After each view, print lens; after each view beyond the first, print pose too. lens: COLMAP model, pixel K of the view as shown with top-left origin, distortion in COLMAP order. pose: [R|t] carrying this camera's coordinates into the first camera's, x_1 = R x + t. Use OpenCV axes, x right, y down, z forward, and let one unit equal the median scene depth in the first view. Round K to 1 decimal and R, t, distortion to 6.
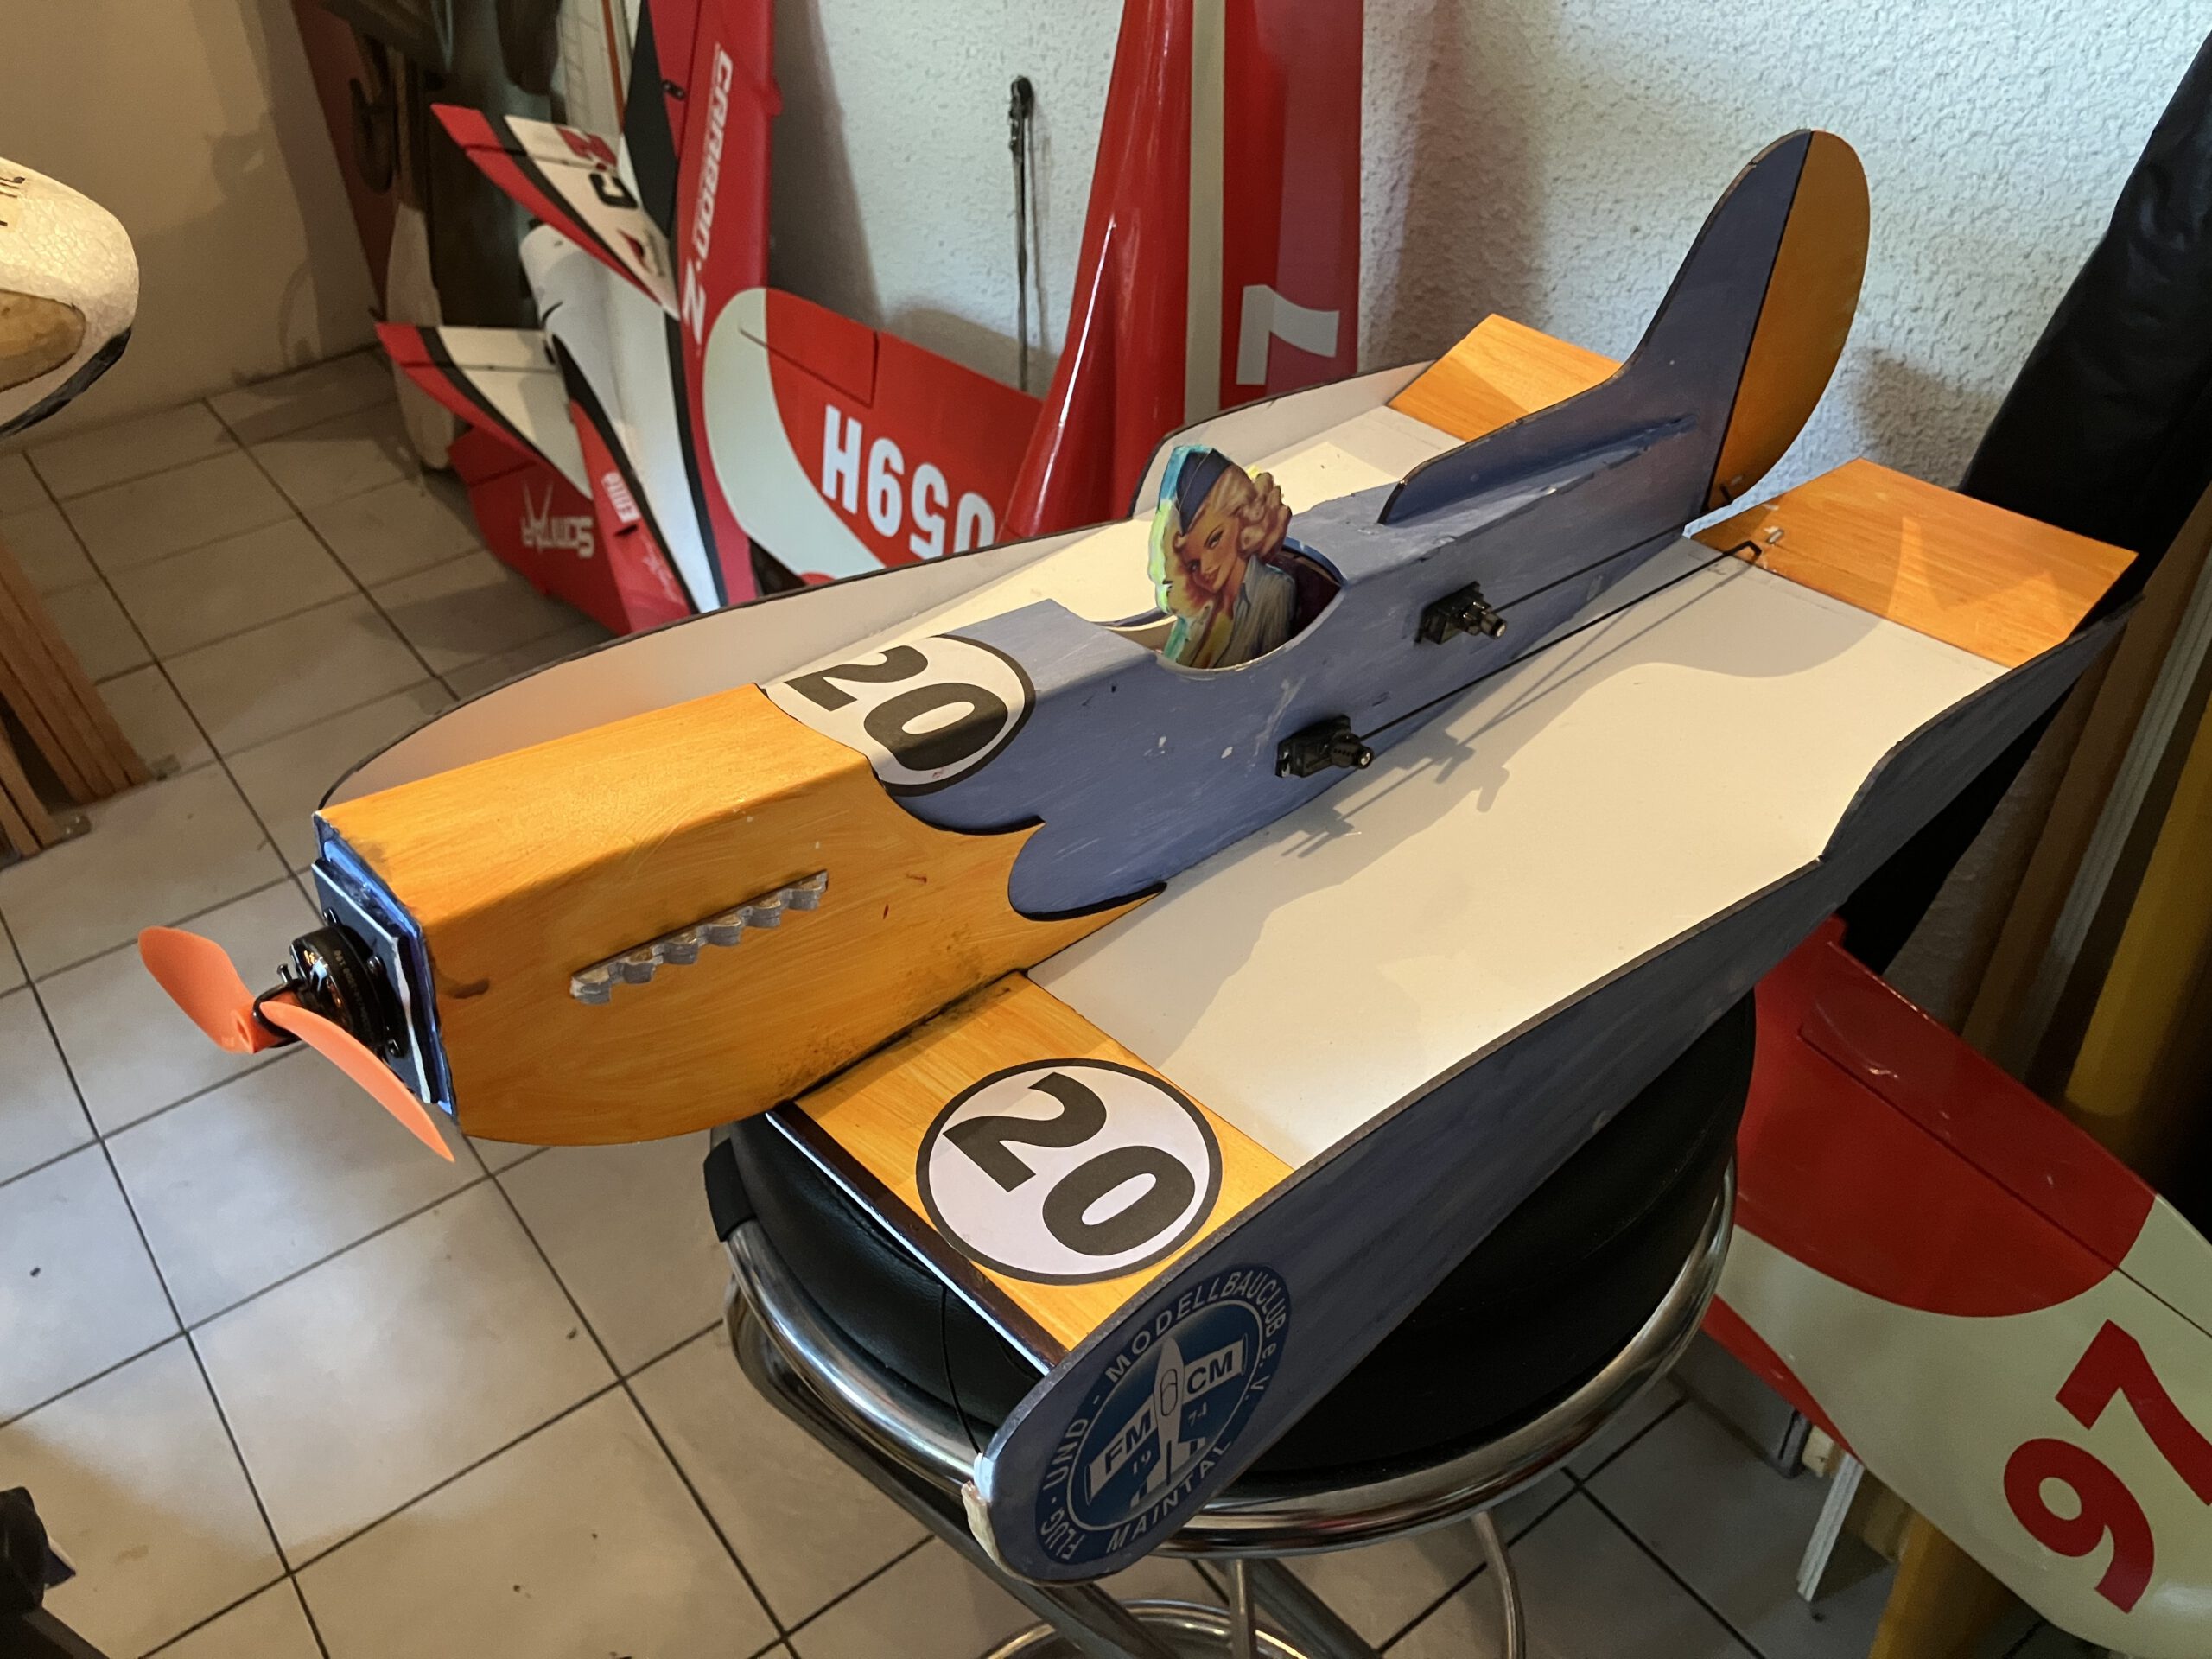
lens RADIAL K [[1792.3, 0, 1085.1], [0, 1792.3, 826.5], [0, 0, 1]] dist [0.014647, 0.007124]
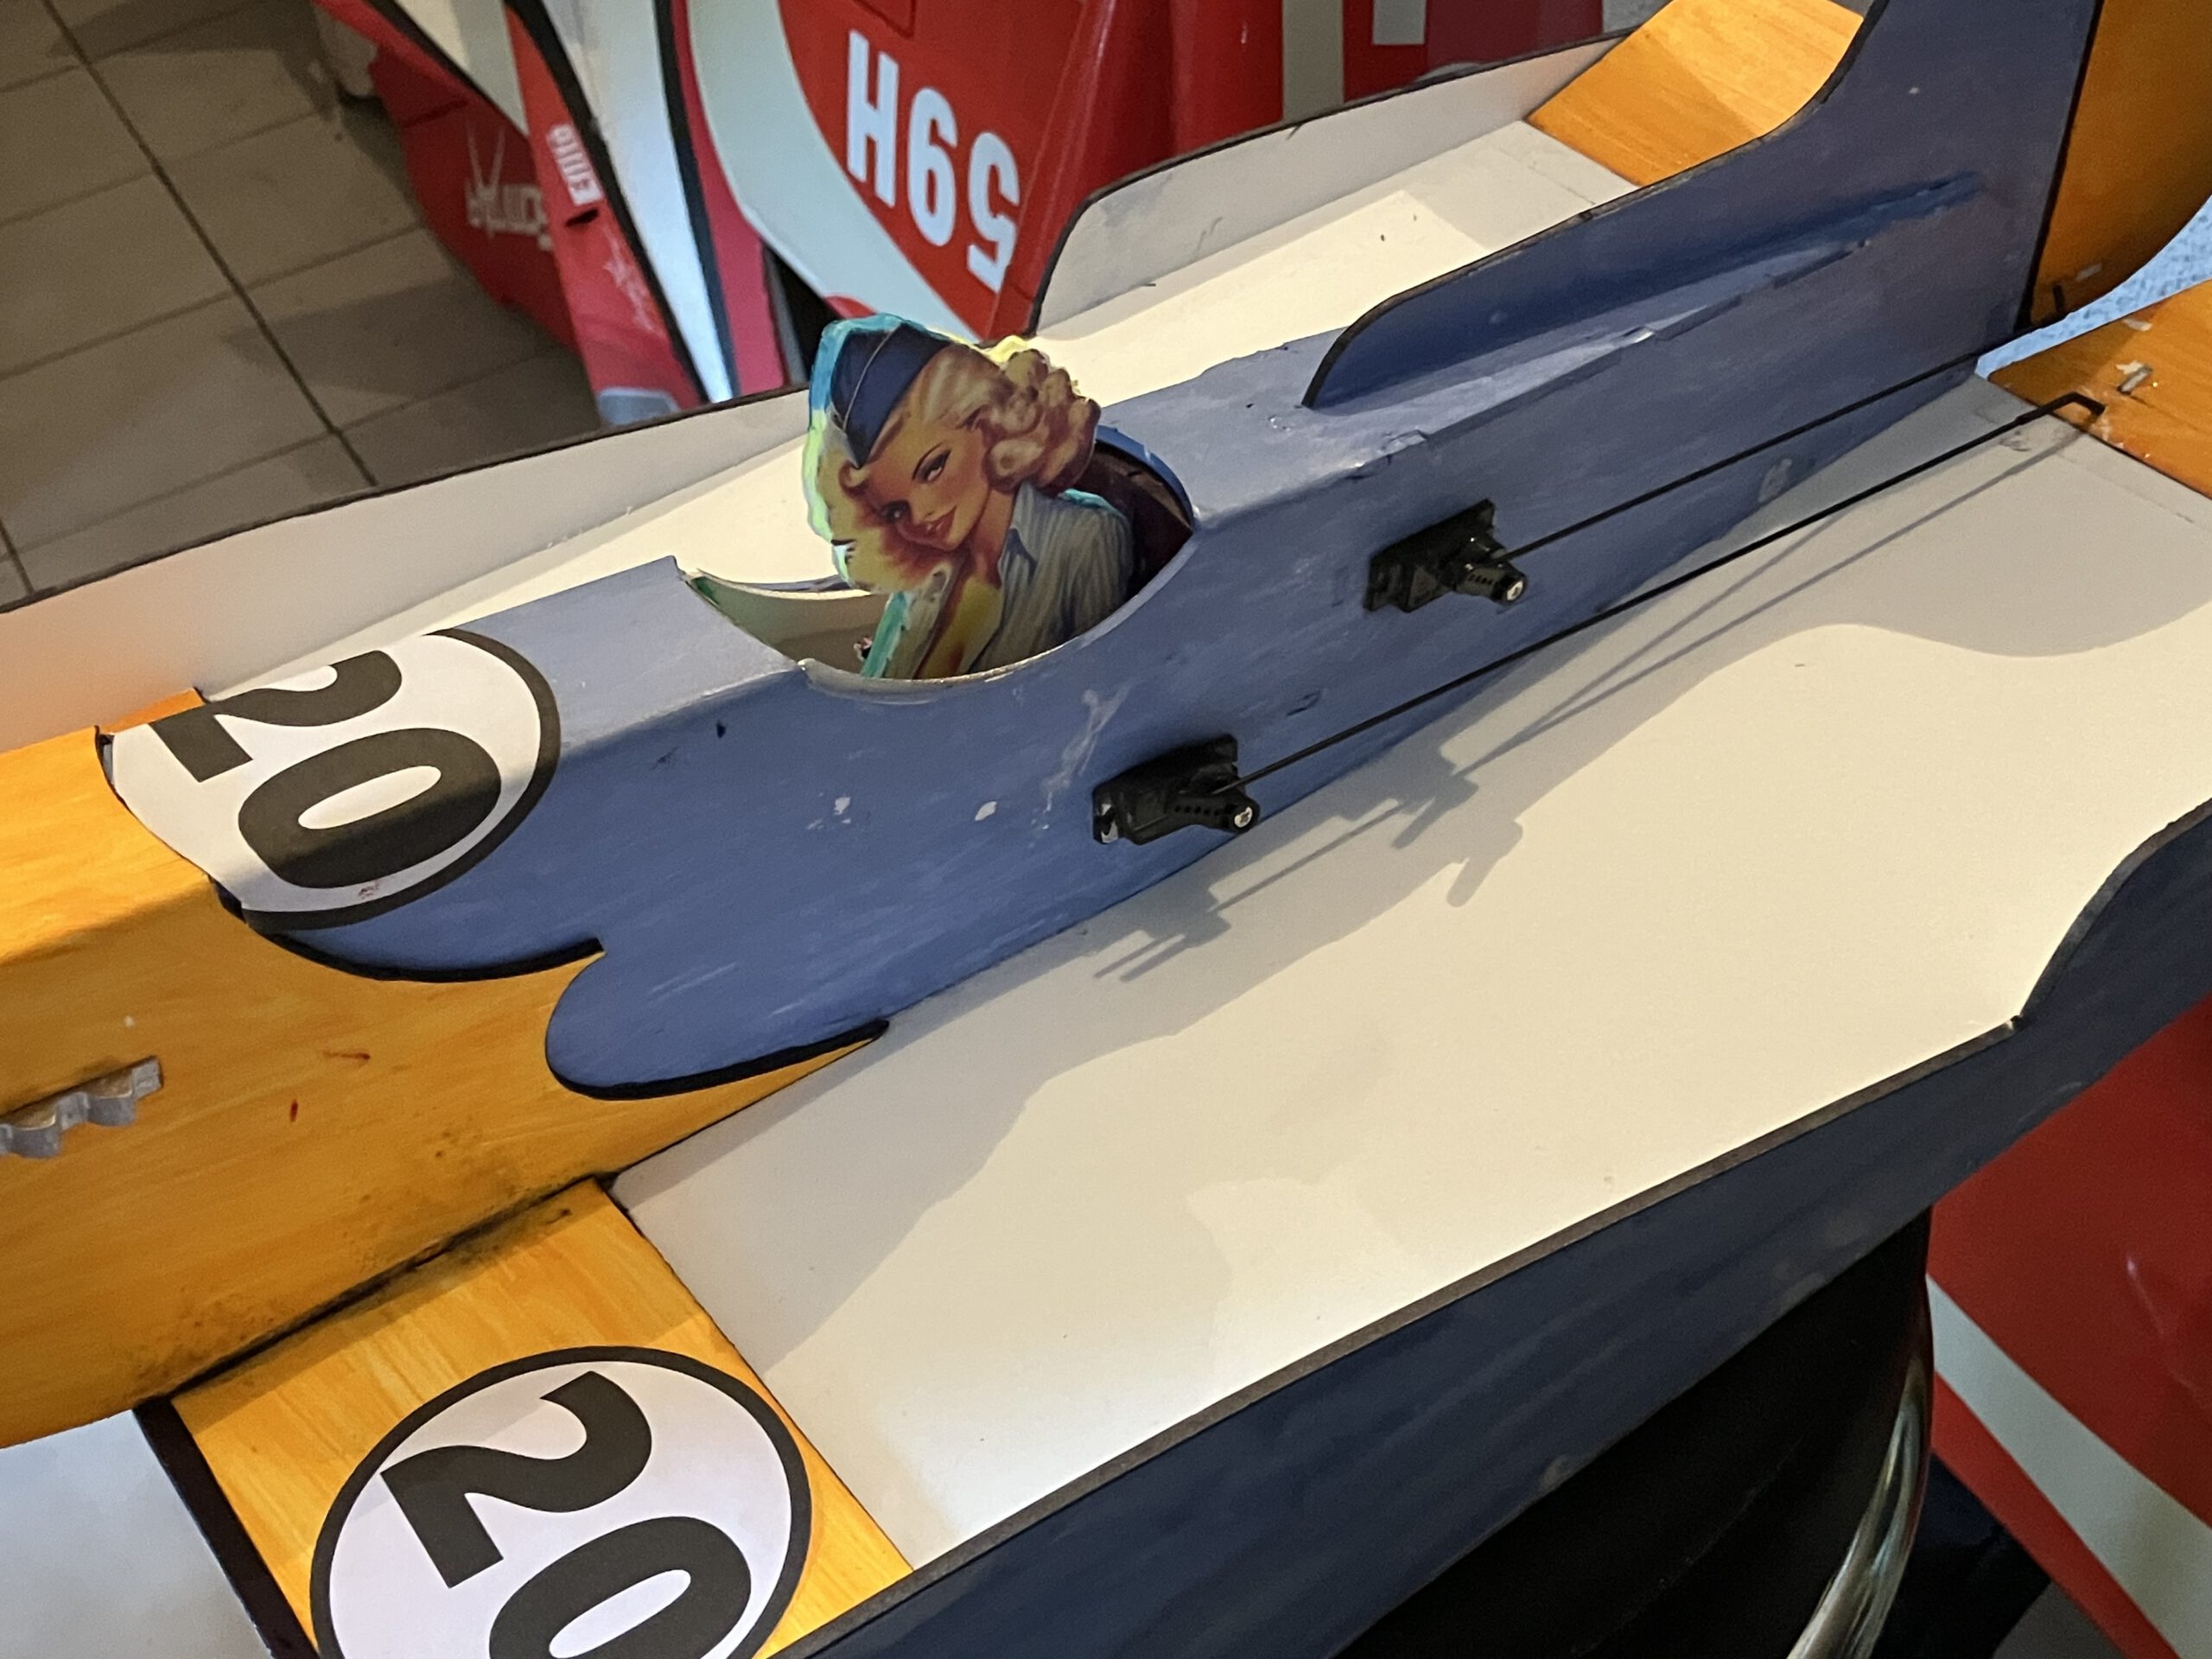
lens RADIAL K [[2783.1, 0, 1125.3], [0, 2783.1, 843.2], [0, 0, 1]] dist [0.016875, 0.000000]
pose [[0.991185, 0.032734, -0.128380, 0.144302], [-0.021779, 0.996072, 0.085830, -0.065601], [0.130685, -0.082277, 0.988004, 0.053073]]
